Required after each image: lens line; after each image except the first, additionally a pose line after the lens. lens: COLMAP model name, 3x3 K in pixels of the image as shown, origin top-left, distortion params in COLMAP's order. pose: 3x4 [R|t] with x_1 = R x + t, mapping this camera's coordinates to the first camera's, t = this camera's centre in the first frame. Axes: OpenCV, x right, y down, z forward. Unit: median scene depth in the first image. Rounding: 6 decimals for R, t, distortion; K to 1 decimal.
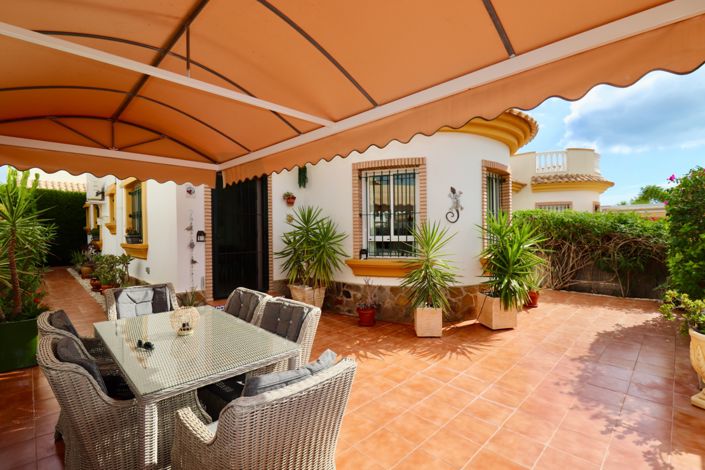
lens RADIAL K [[328.4, 0, 356.9], [0, 328.4, 235.1], [0, 0, 1]] dist [0.022562, -0.020709]
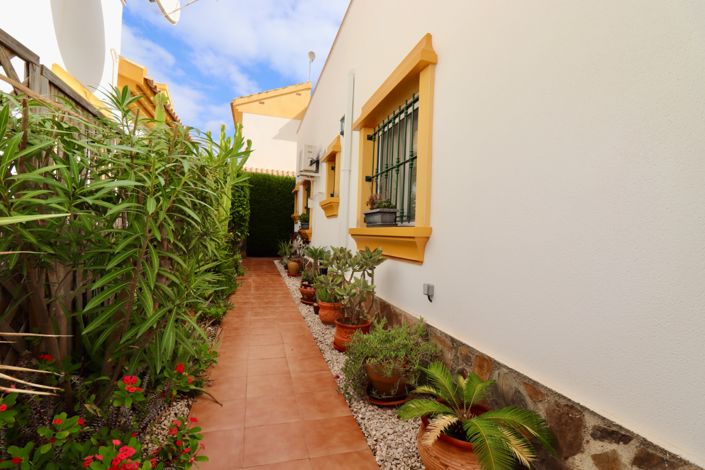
lens RADIAL K [[328.4, 0, 356.9], [0, 328.4, 235.1], [0, 0, 1]] dist [0.022562, -0.020709]
pose [[0.885989, 0.045141, -0.461504, -0.330837], [-0.051113, 0.998693, -0.000441, 0.026619], [0.460880, 0.023980, 0.887138, 0.379388]]
